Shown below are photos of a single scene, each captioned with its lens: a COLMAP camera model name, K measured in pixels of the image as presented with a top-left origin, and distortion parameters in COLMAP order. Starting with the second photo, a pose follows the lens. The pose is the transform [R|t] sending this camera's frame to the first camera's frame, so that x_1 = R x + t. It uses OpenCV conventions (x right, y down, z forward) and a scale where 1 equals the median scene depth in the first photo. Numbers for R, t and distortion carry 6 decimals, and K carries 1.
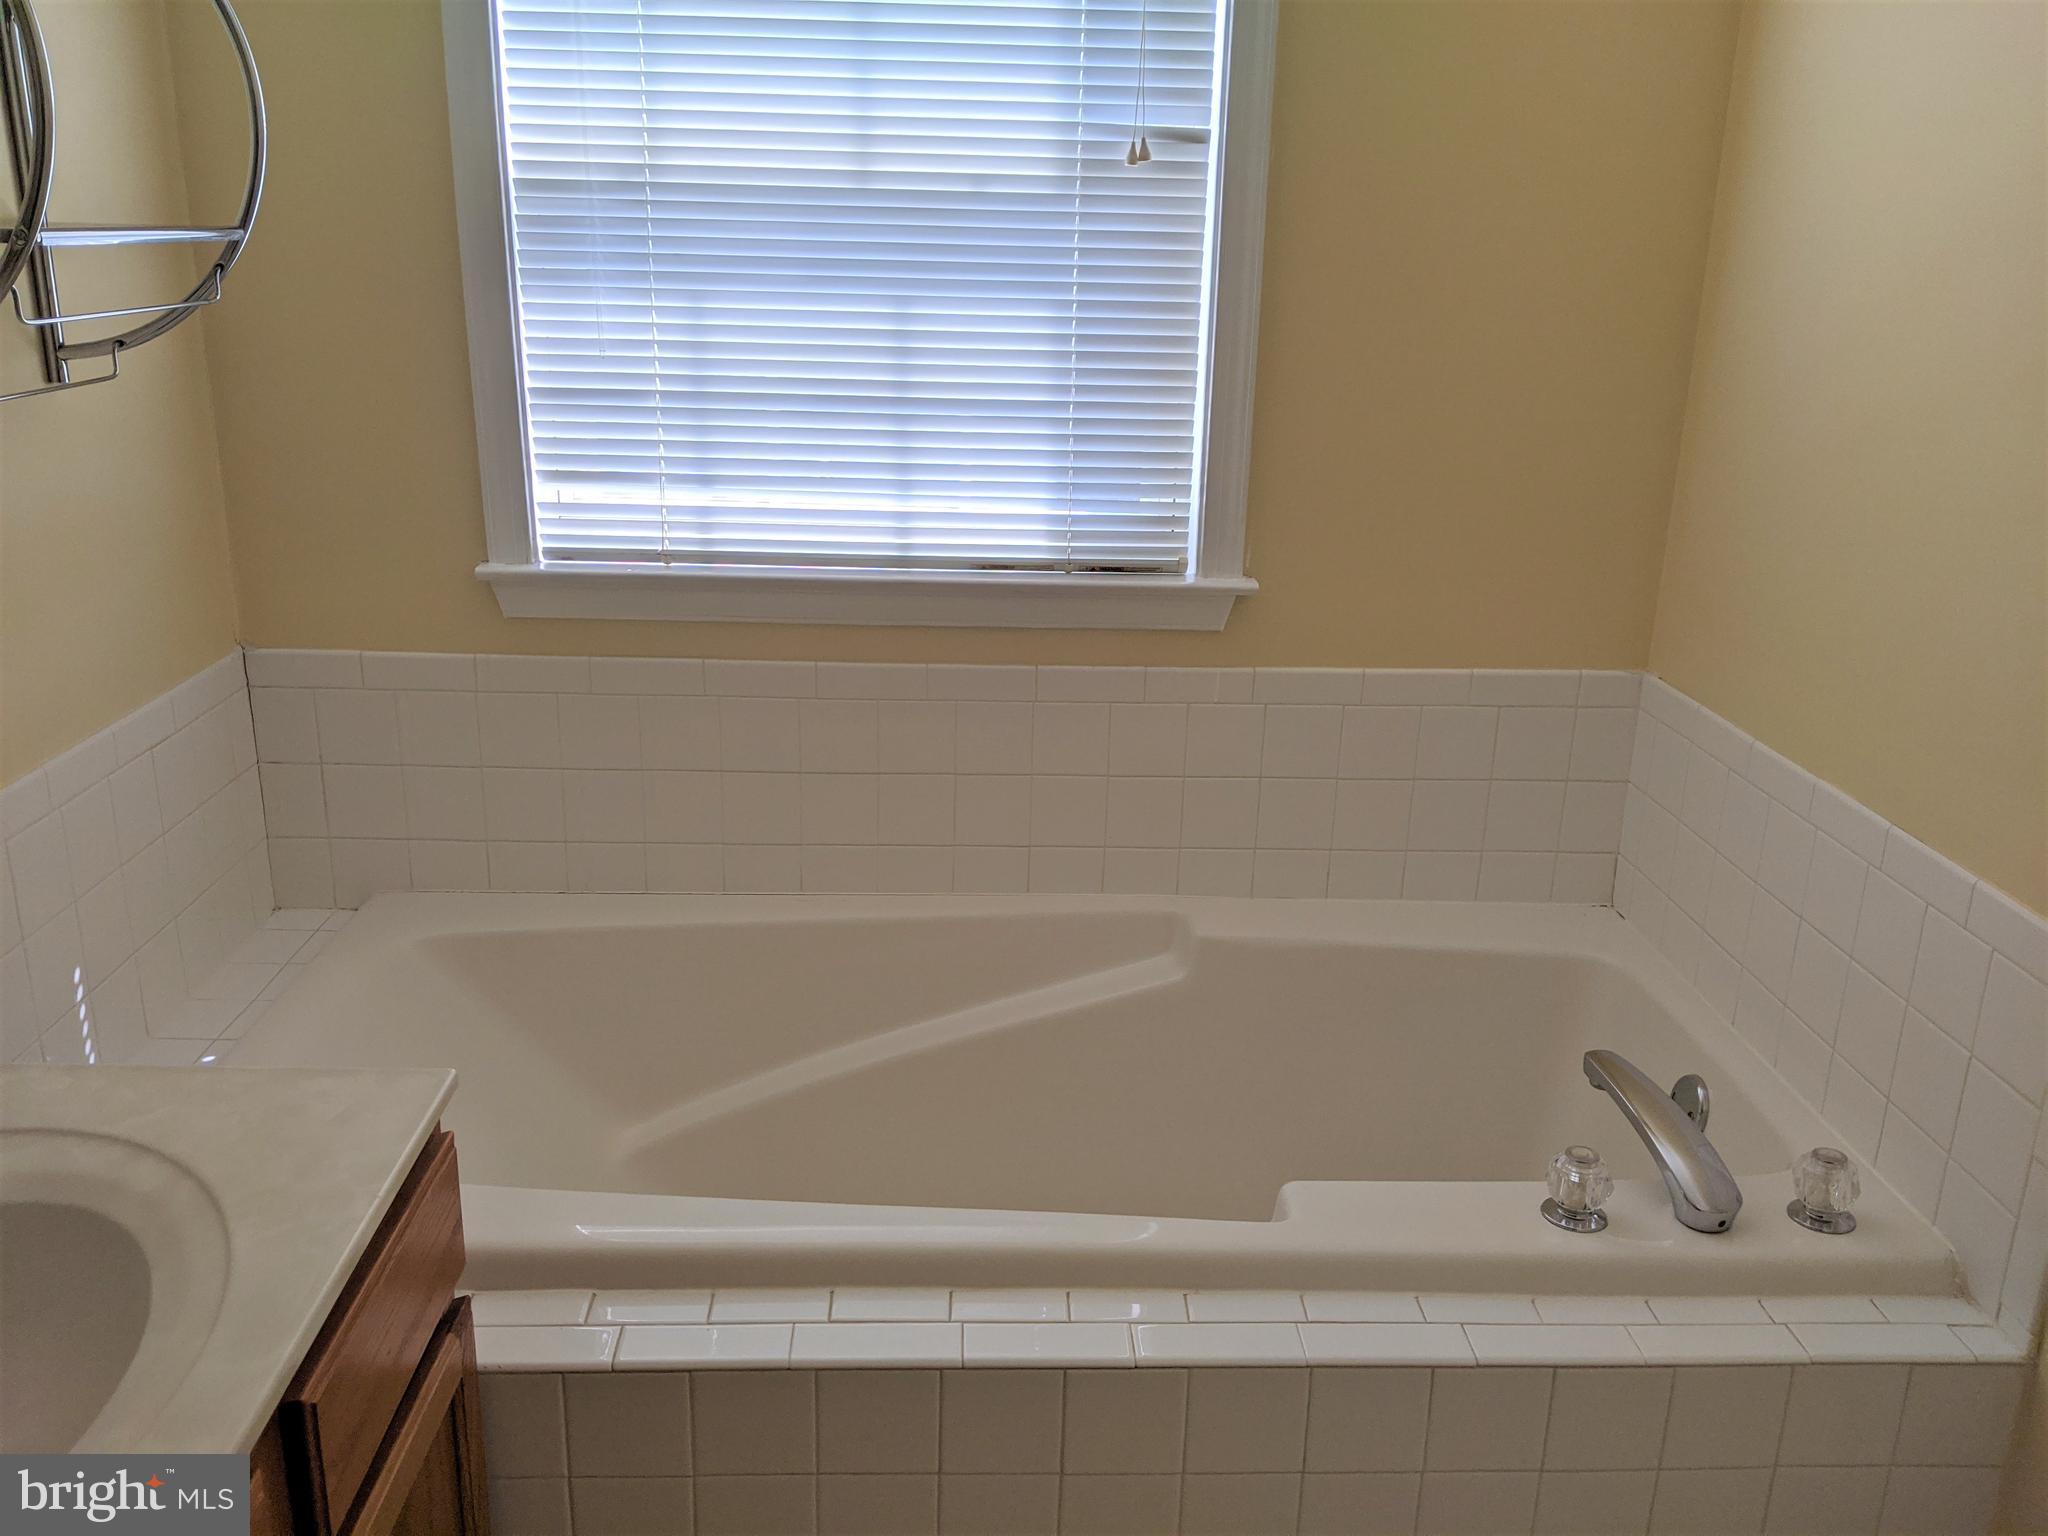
lens RADIAL K [[1640.8, 0, 1023.9], [0, 1640.8, 775.8], [0, 0, 1]] dist [0.052078, -0.097015]
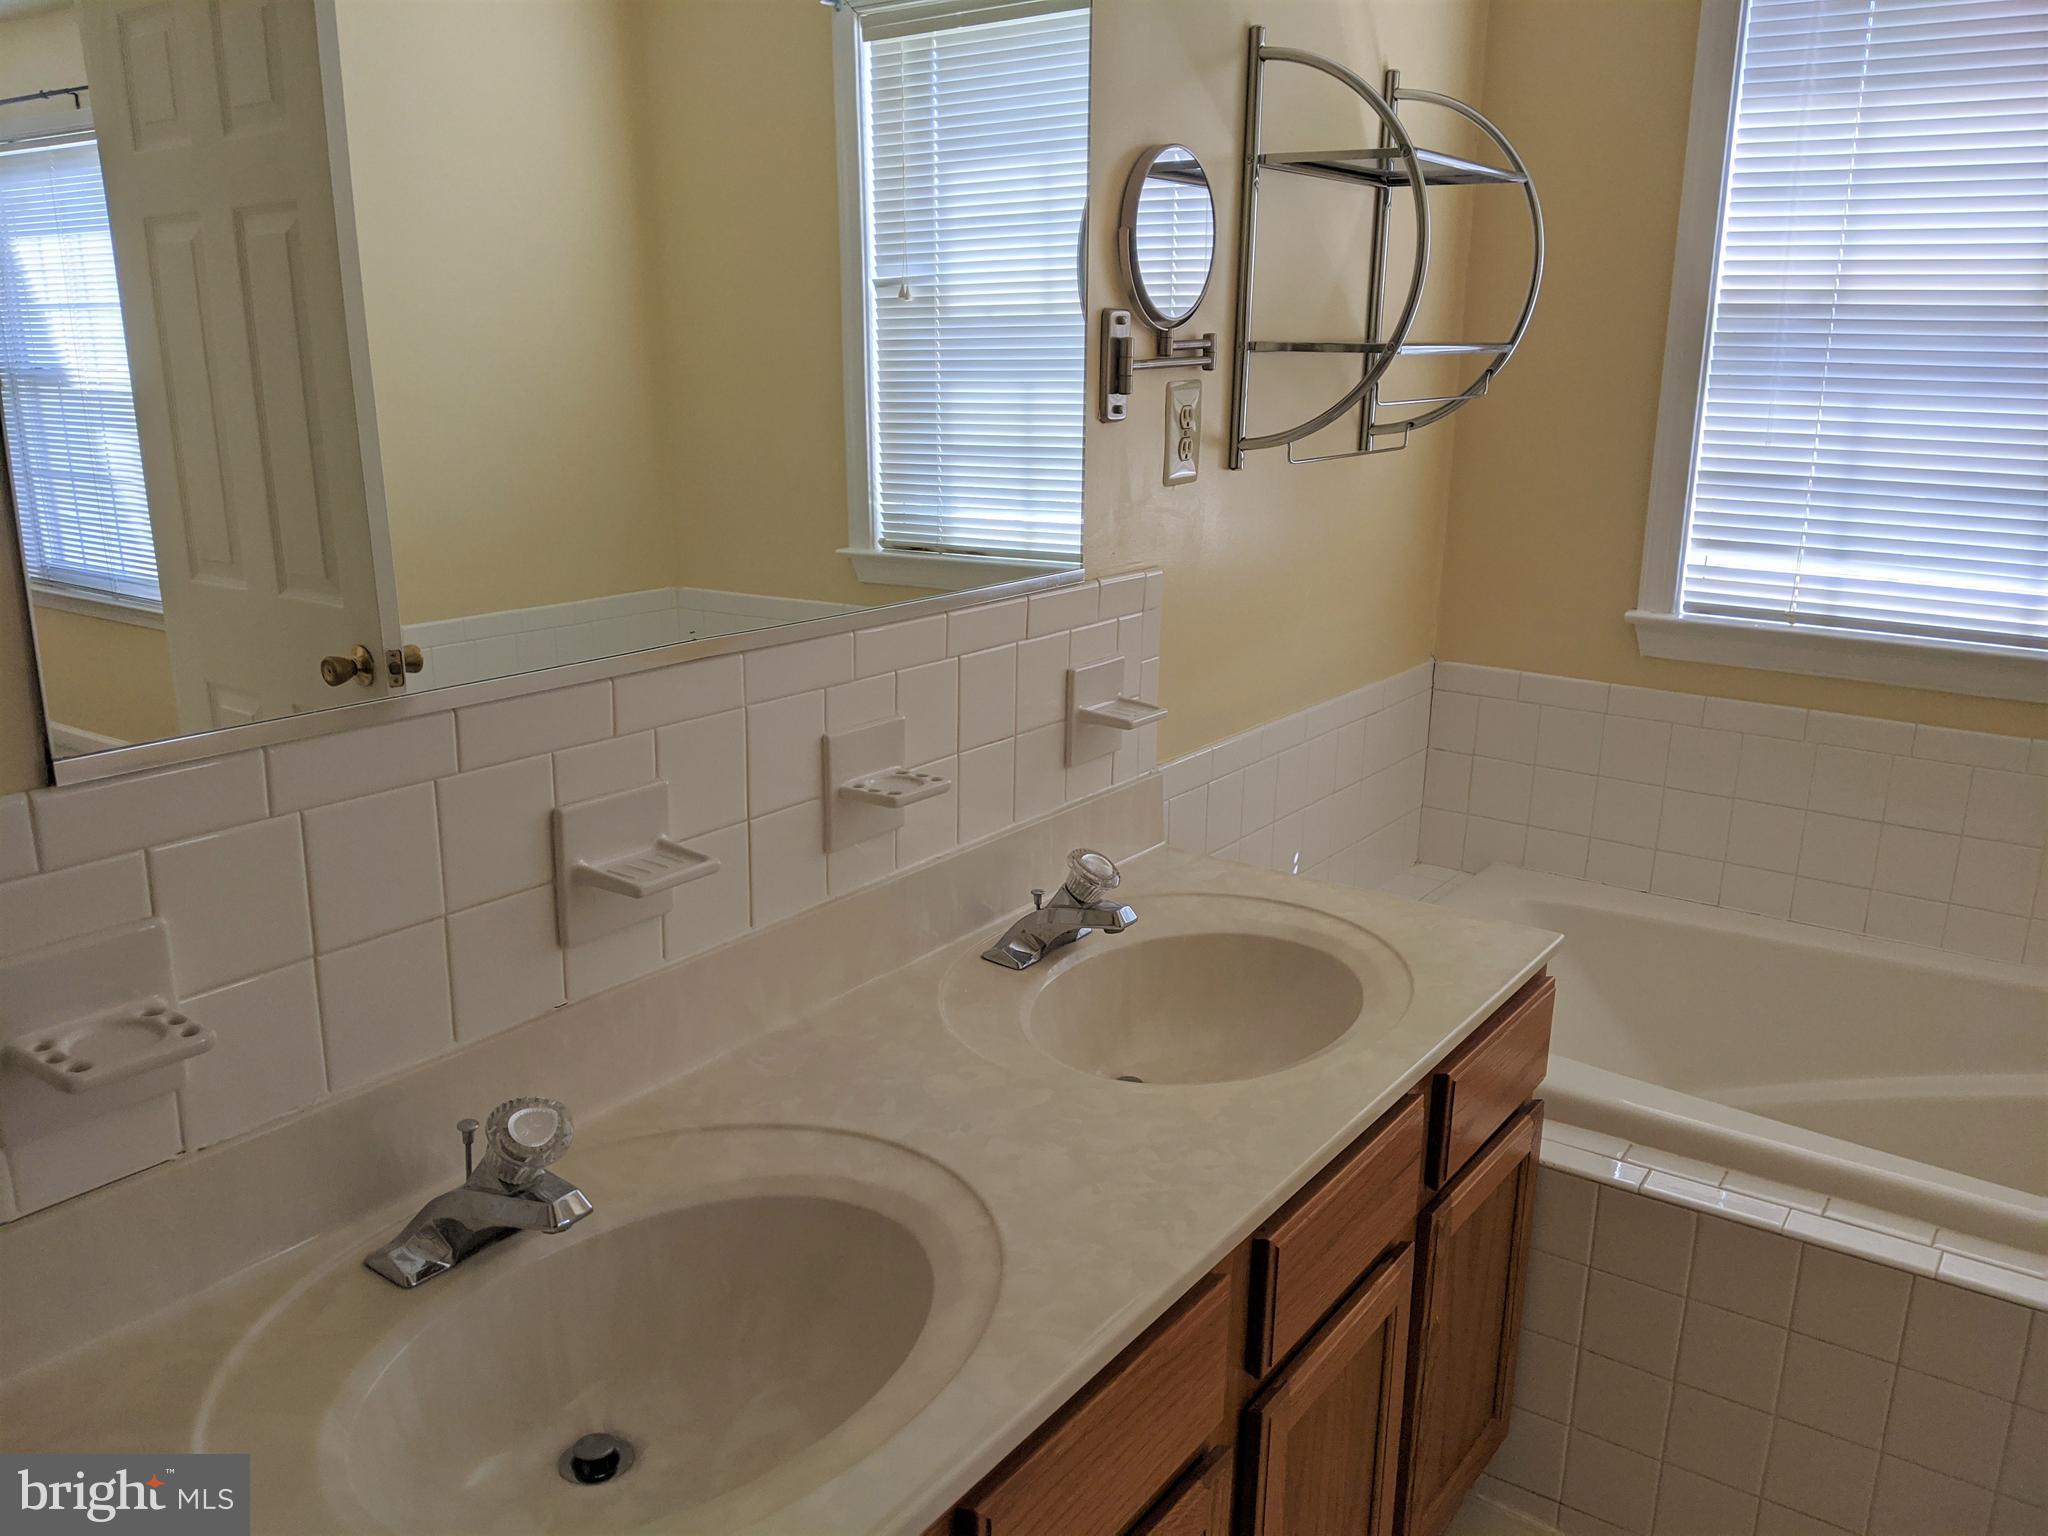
lens RADIAL K [[1640.8, 0, 1013.6], [0, 1640.8, 773.8], [0, 0, 1]] dist [0.052078, -0.097015]
pose [[0.790044, 0.147288, -0.595094, 0.061652], [-0.187244, 0.982298, -0.005461, 0.088777], [0.583756, 0.115743, 0.803637, -0.258539]]
